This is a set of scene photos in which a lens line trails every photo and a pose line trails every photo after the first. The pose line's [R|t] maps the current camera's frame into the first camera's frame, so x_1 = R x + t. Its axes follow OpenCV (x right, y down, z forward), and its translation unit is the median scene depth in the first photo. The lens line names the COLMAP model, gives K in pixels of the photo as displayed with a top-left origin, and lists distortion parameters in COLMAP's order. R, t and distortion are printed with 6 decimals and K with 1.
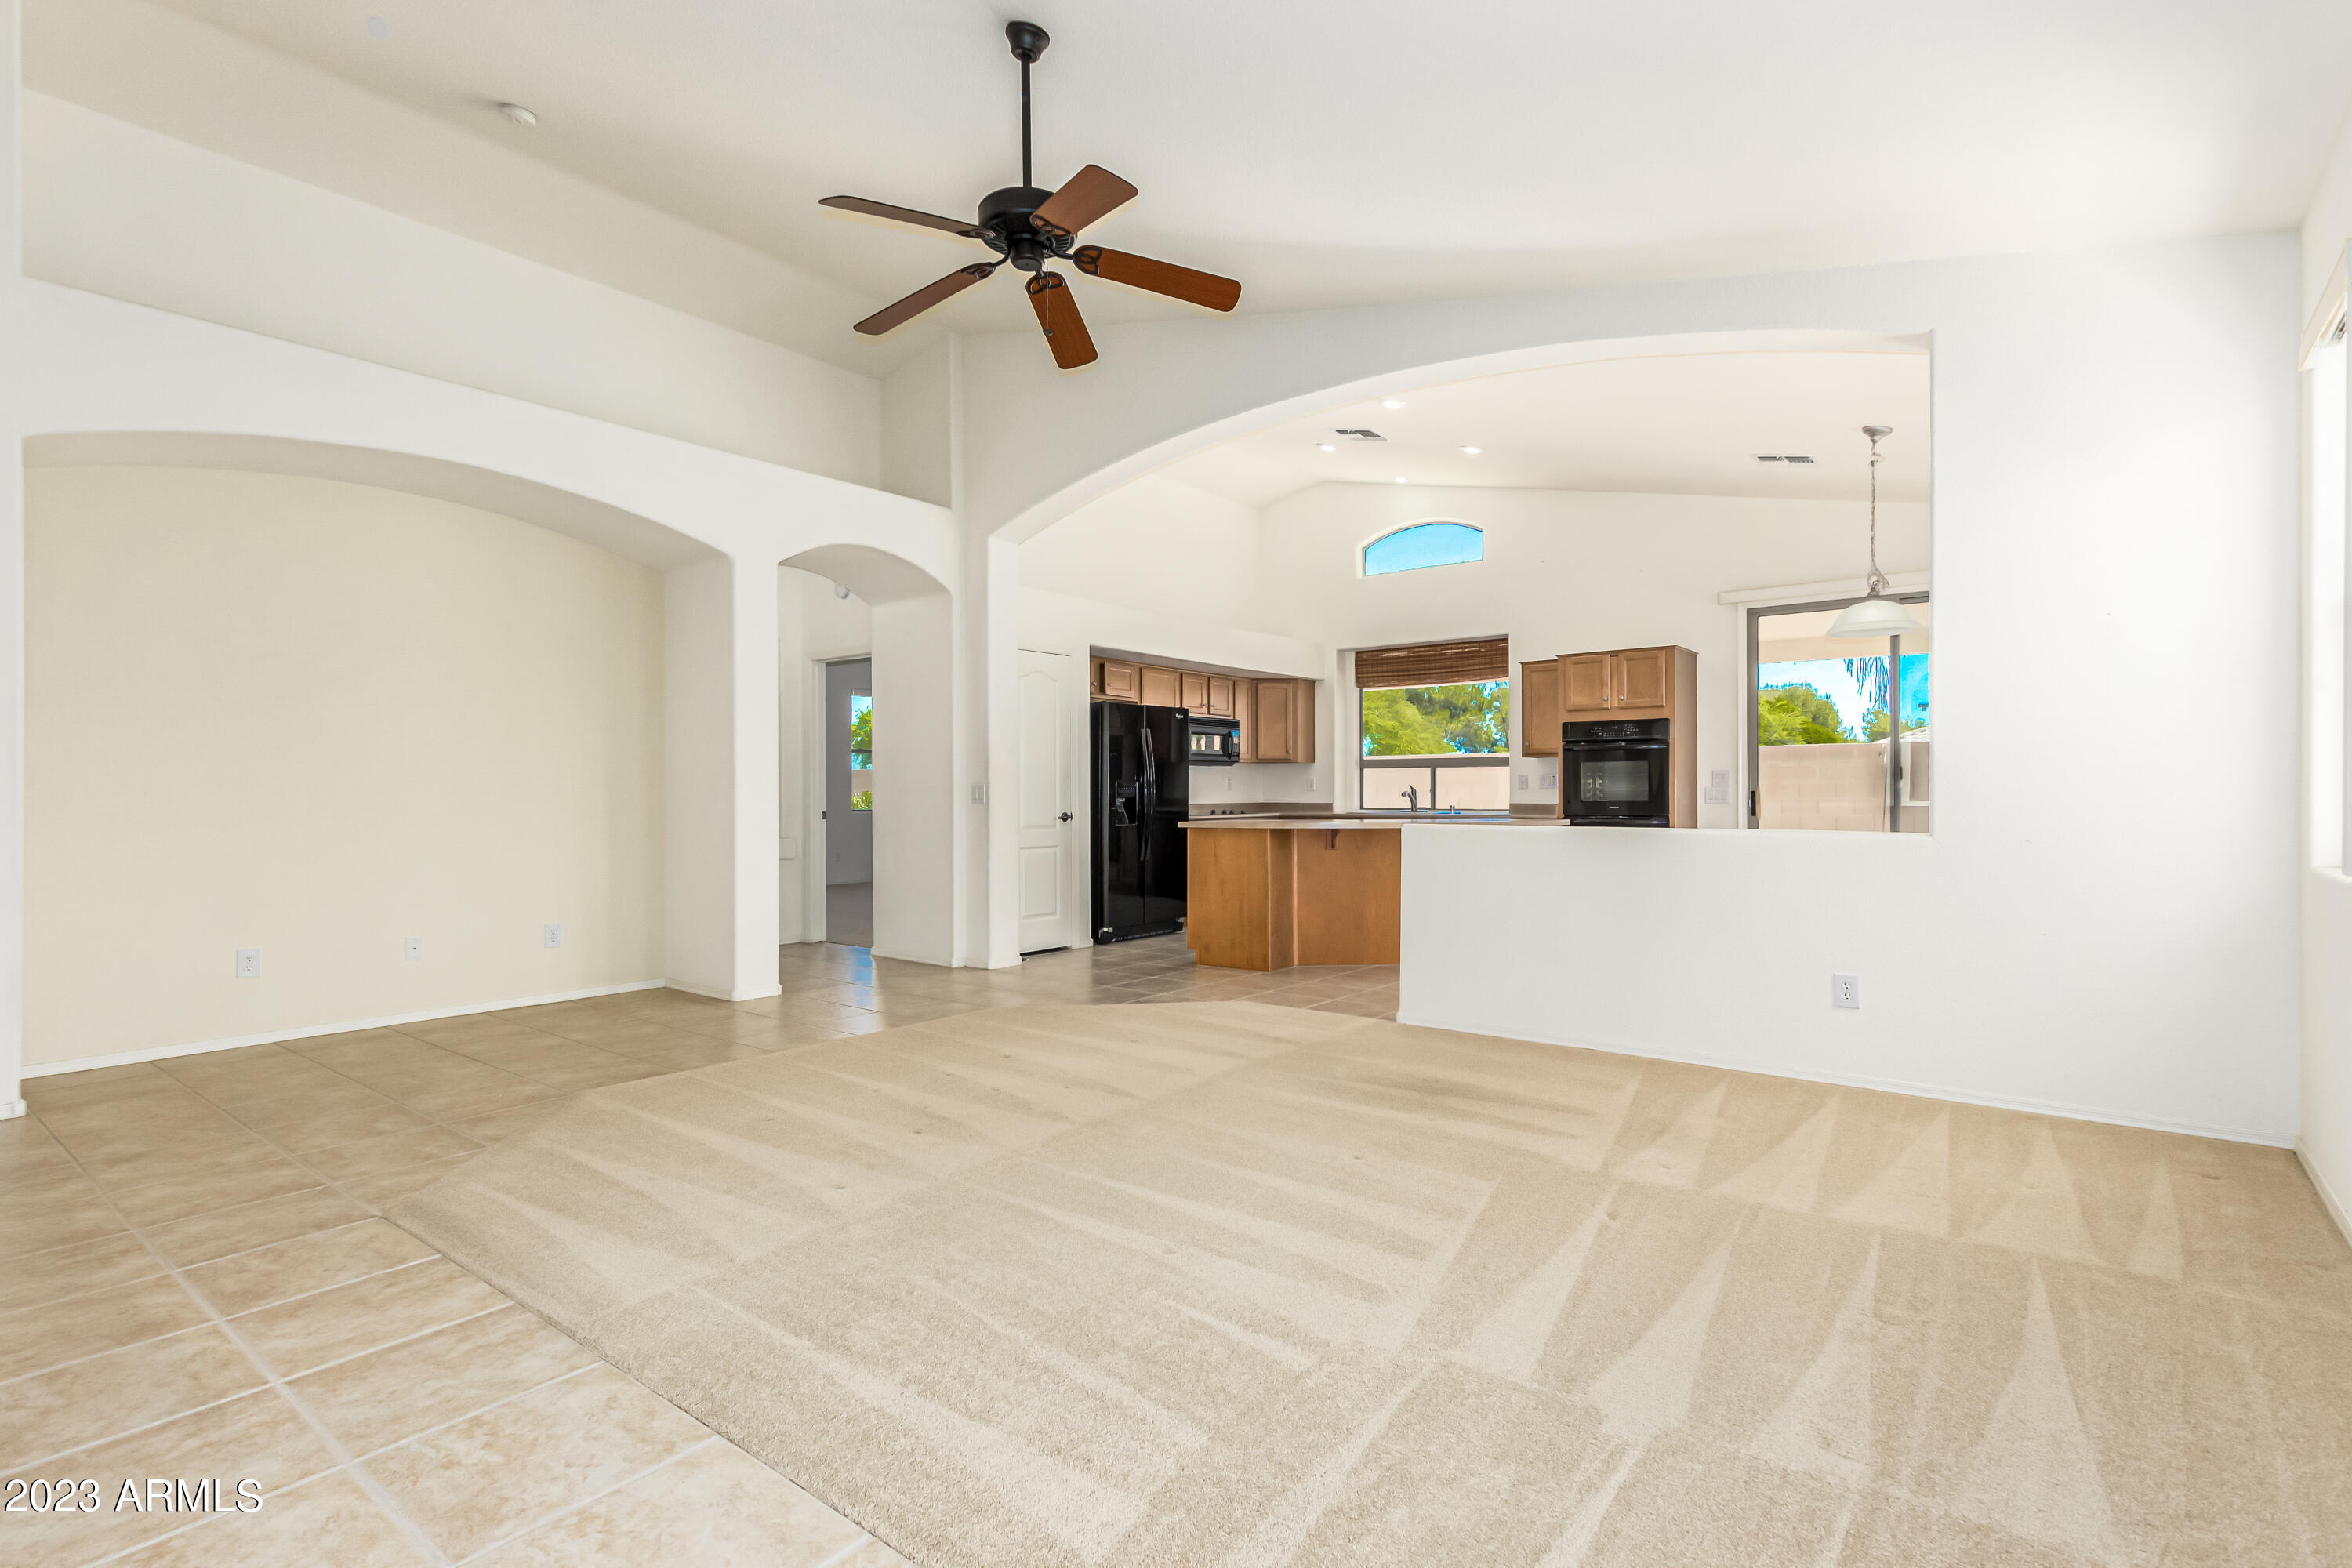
lens RADIAL K [[1139.8, 0, 1176.0], [0, 1139.8, 784.0], [0, 0, 1]] dist [0.004010, -0.000060]
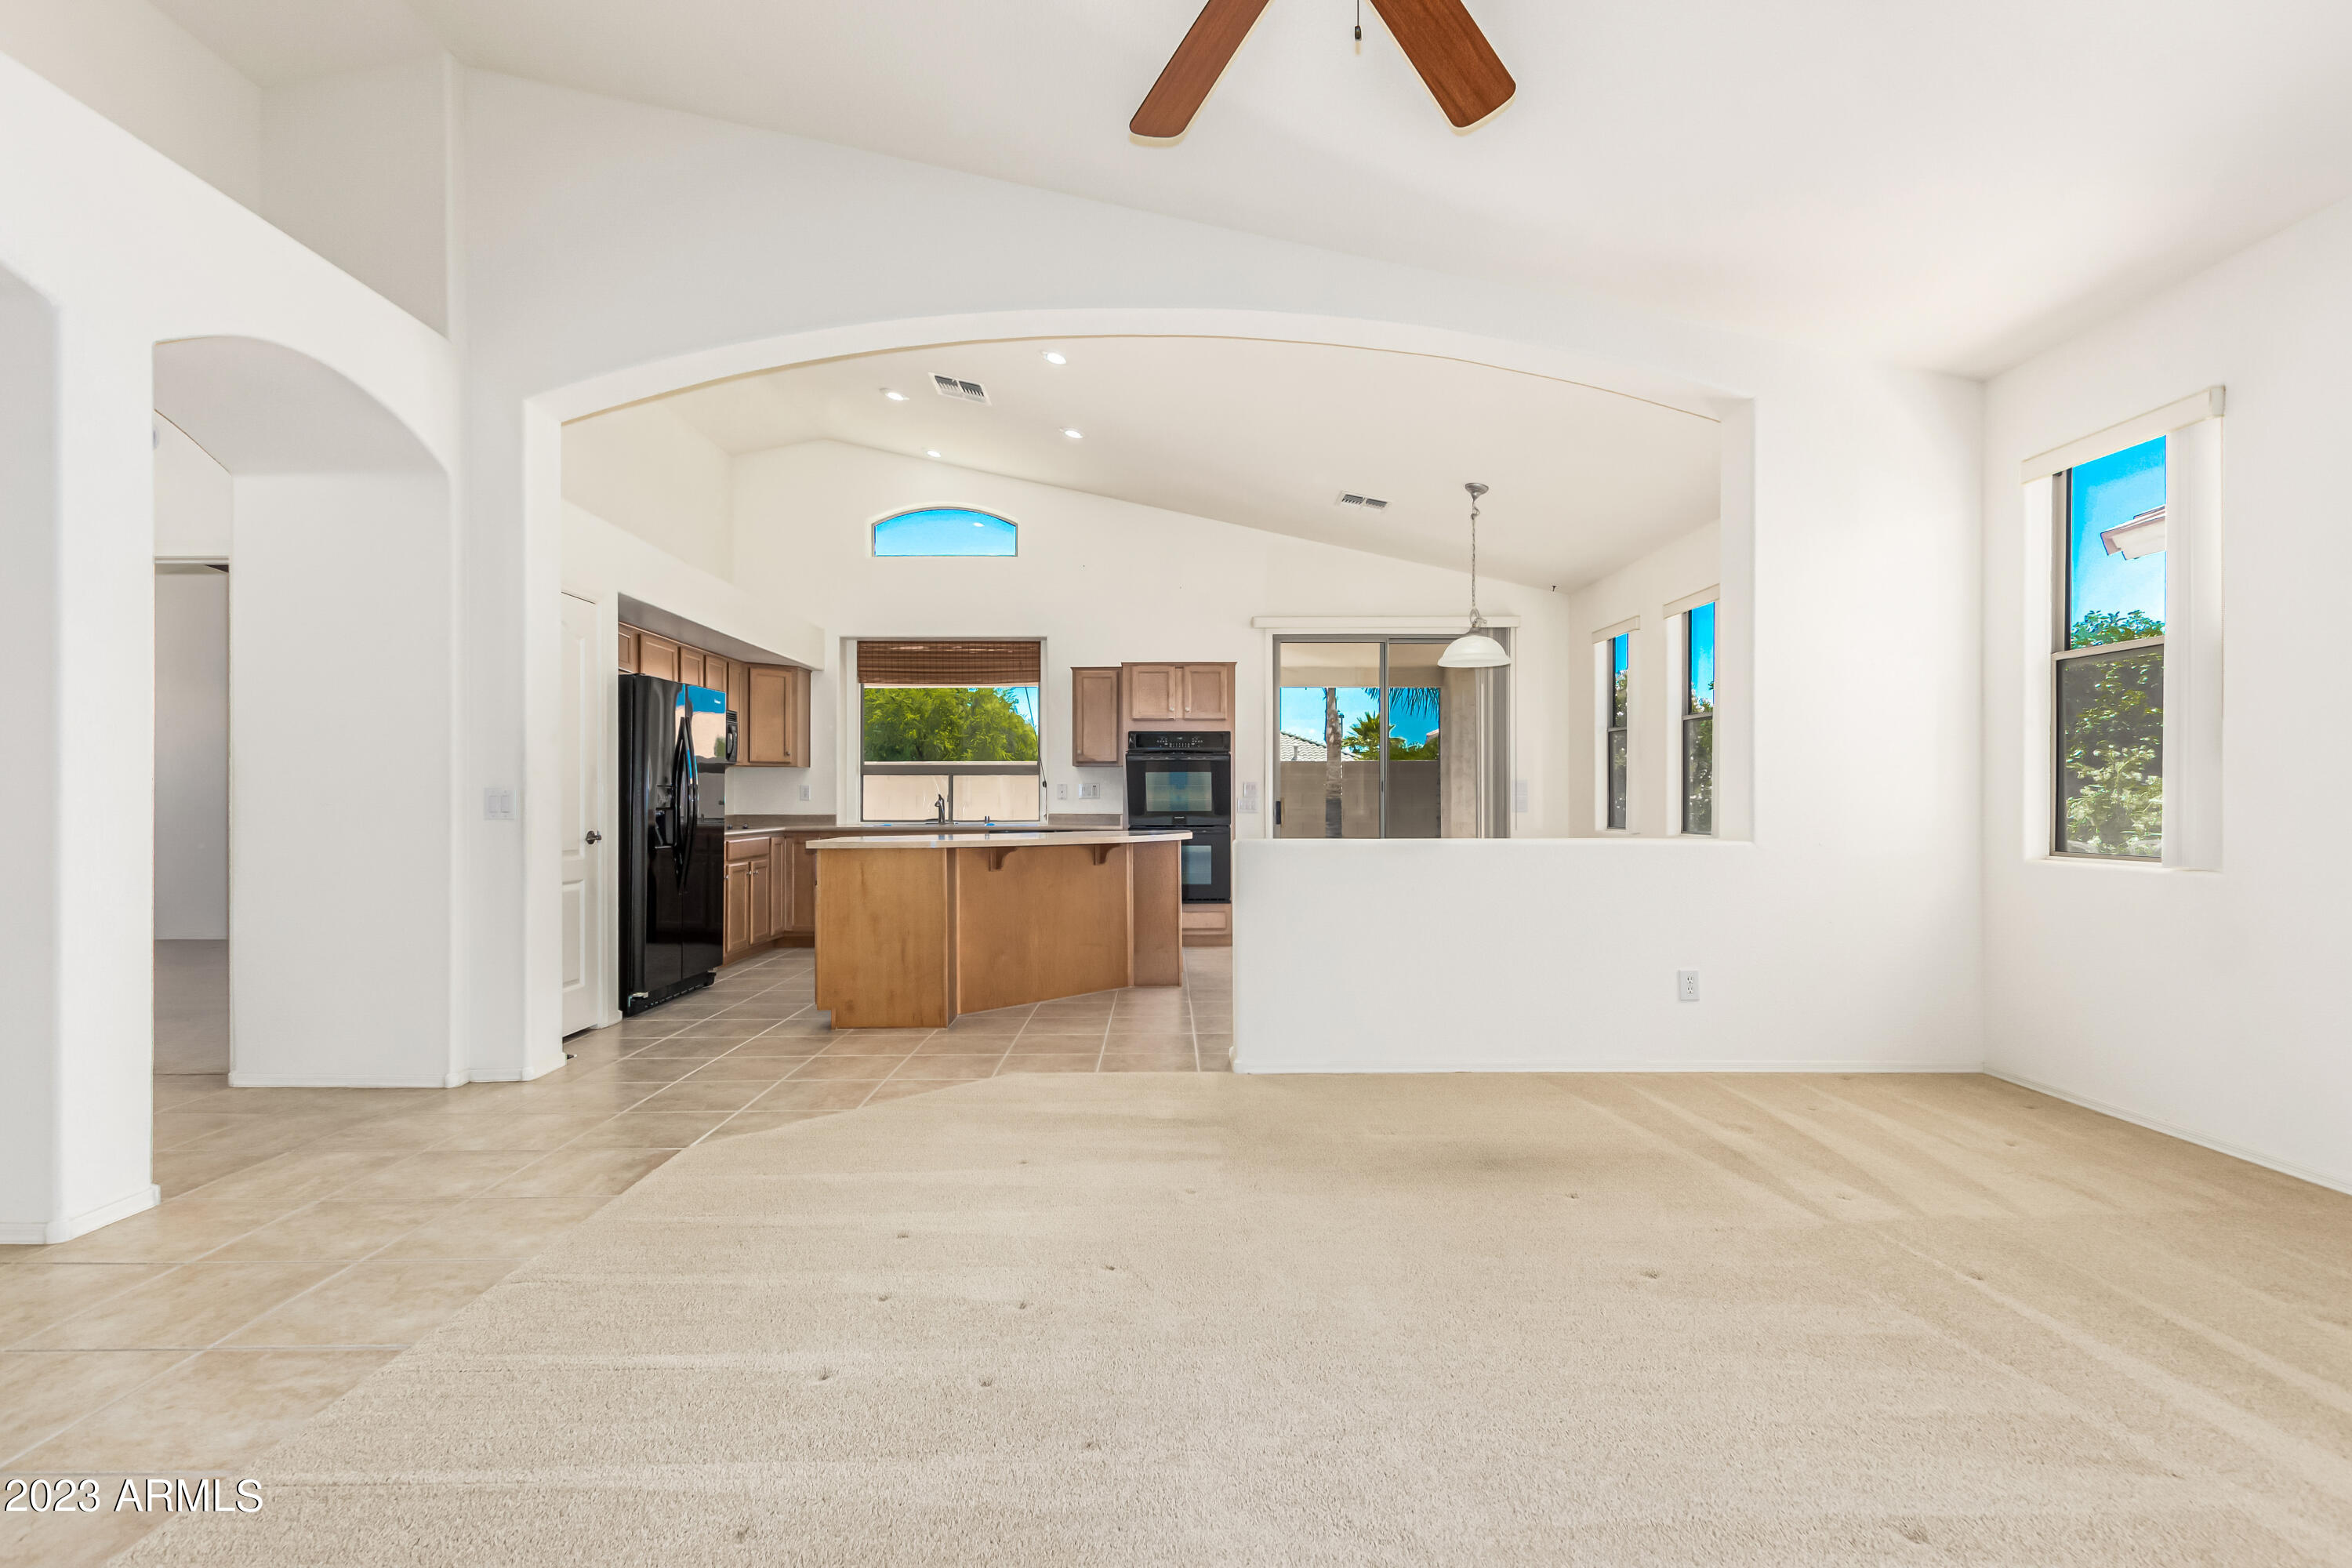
lens RADIAL K [[1083.9, 0, 1183.1], [0, 1083.9, 794.3], [0, 0, 1]] dist [0.005661, 0.000024]
pose [[0.771822, 0.006377, 0.635807, -0.223080], [-0.006395, 0.999977, -0.002267, 0.002022], [-0.635806, -0.002317, 0.771845, 0.252857]]
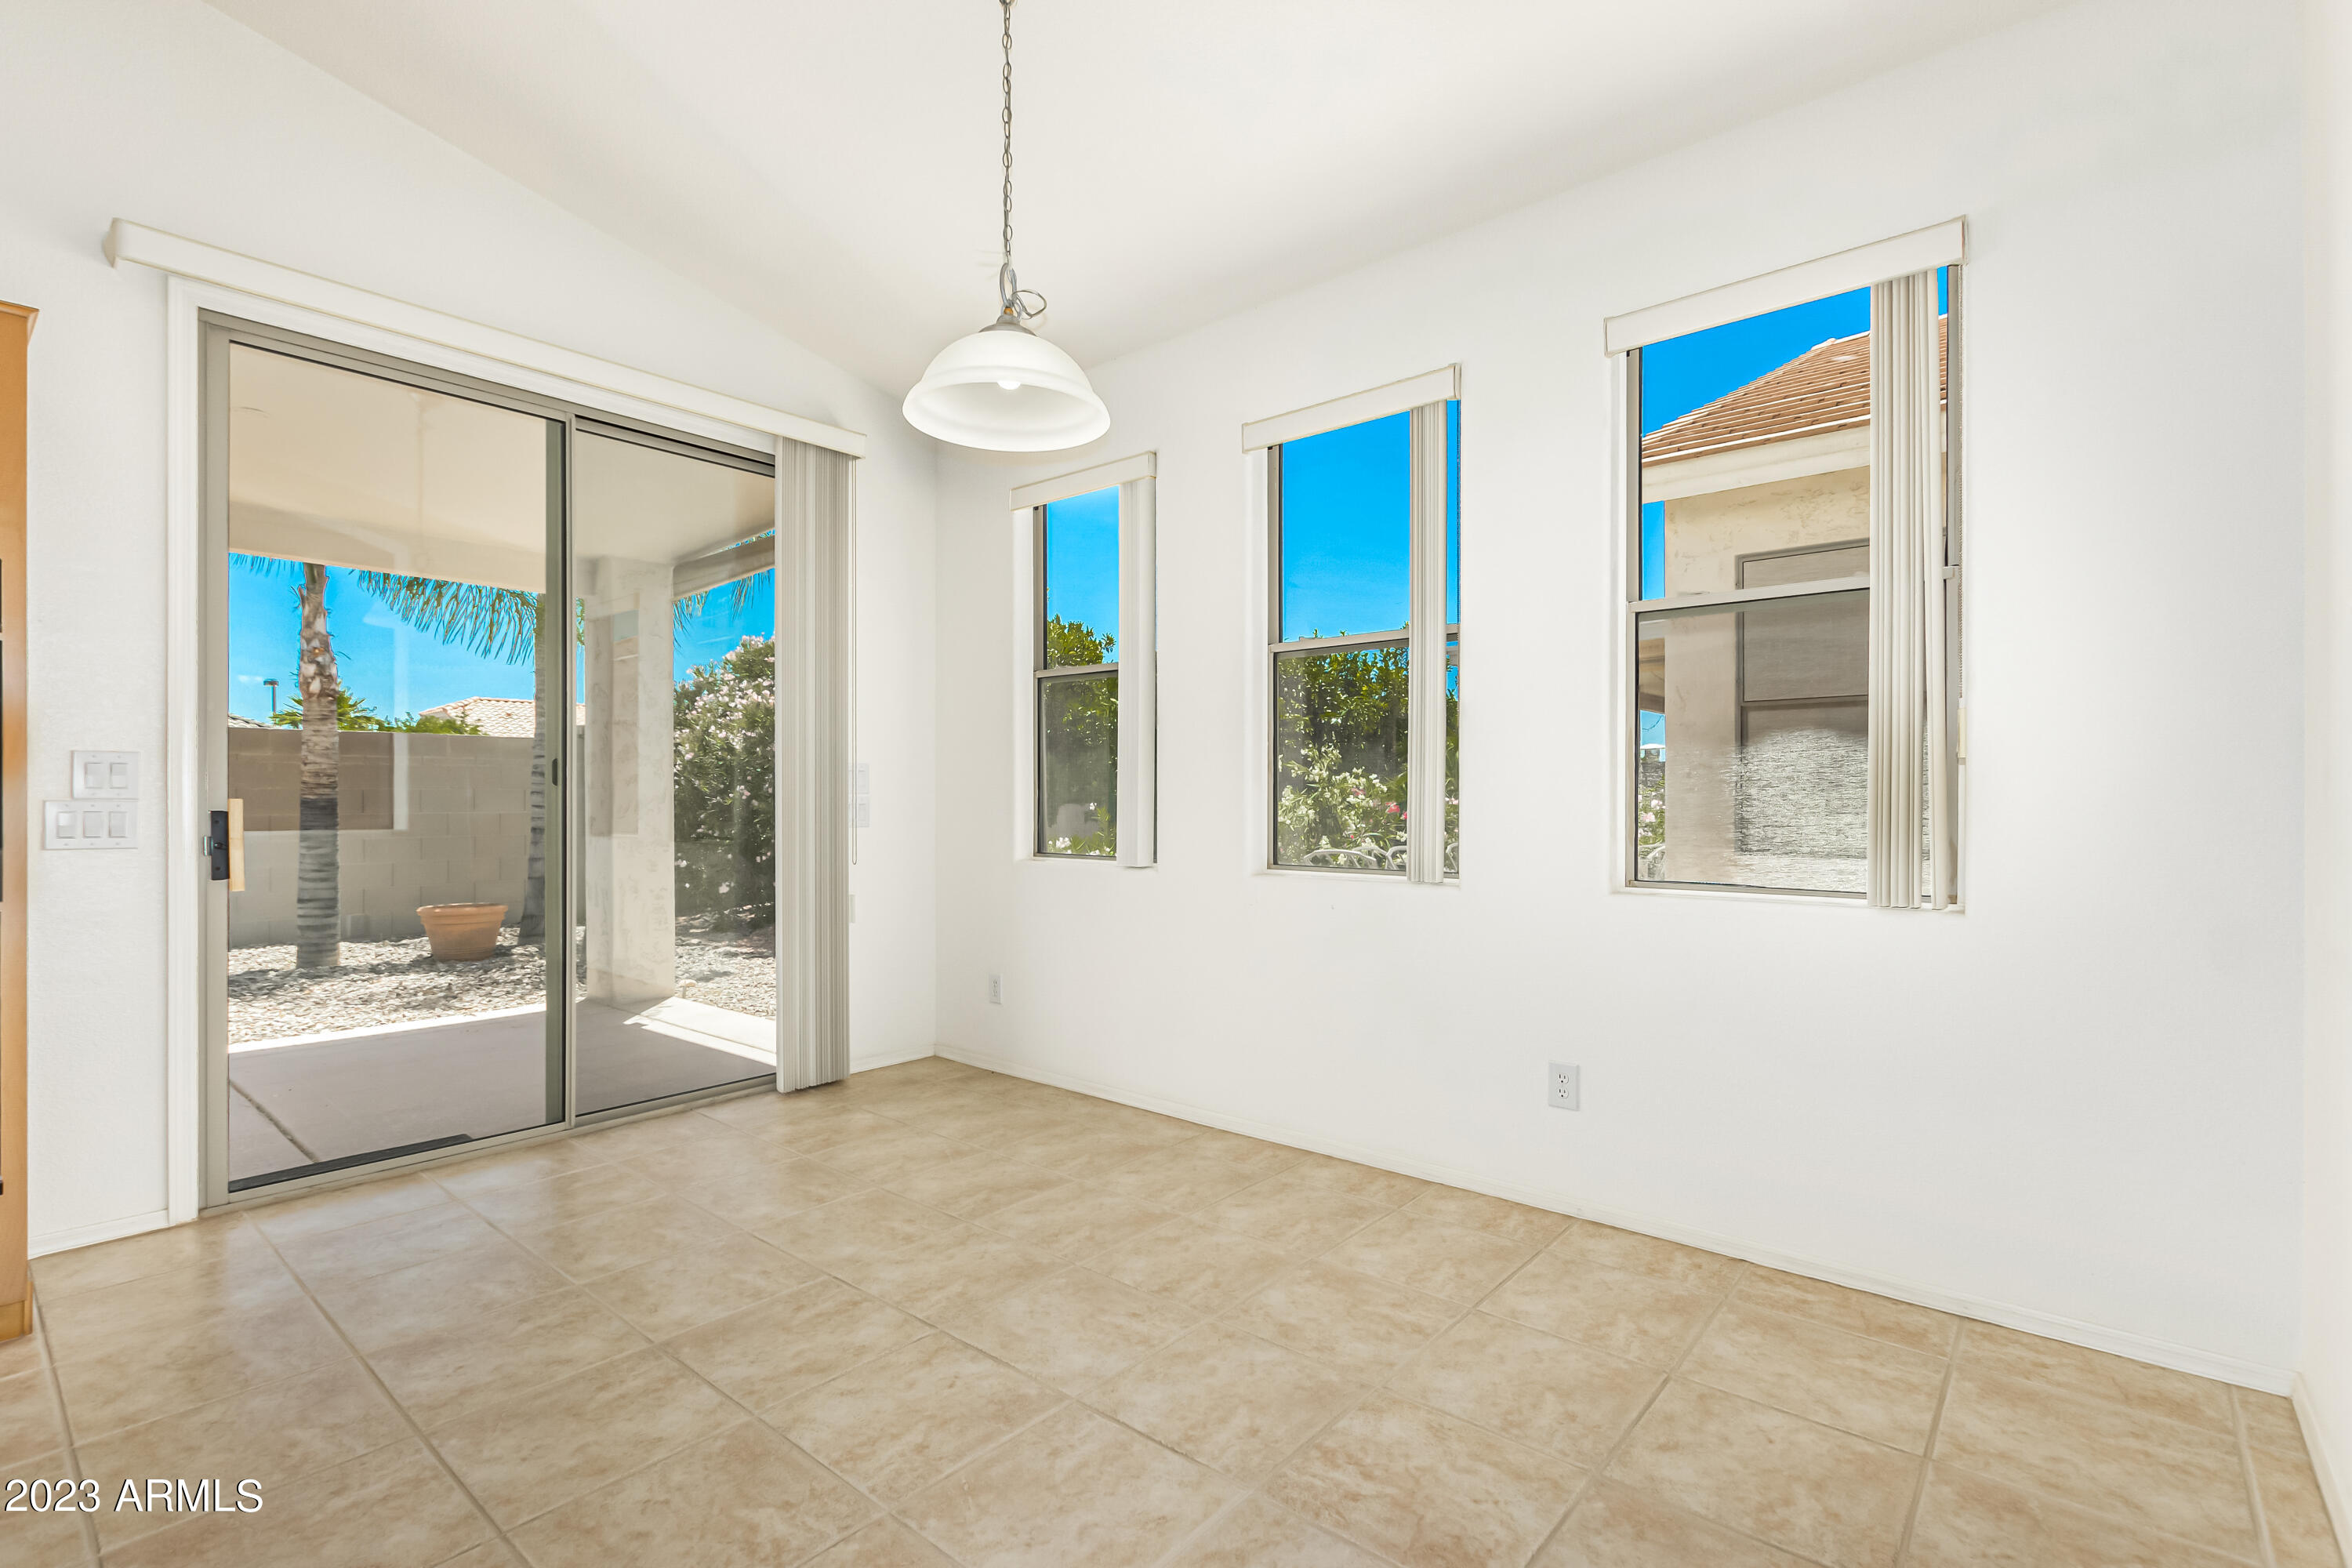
lens RADIAL K [[1076.7, 0, 1176.0], [0, 1076.7, 784.0], [0, 0, 1]] dist [0.010319, 0.000270]
pose [[0.032546, 0.010787, 0.999412, 0.166487], [-0.005266, 0.999930, -0.010621, -0.000517], [-0.999456, -0.004917, 0.032601, 0.675832]]
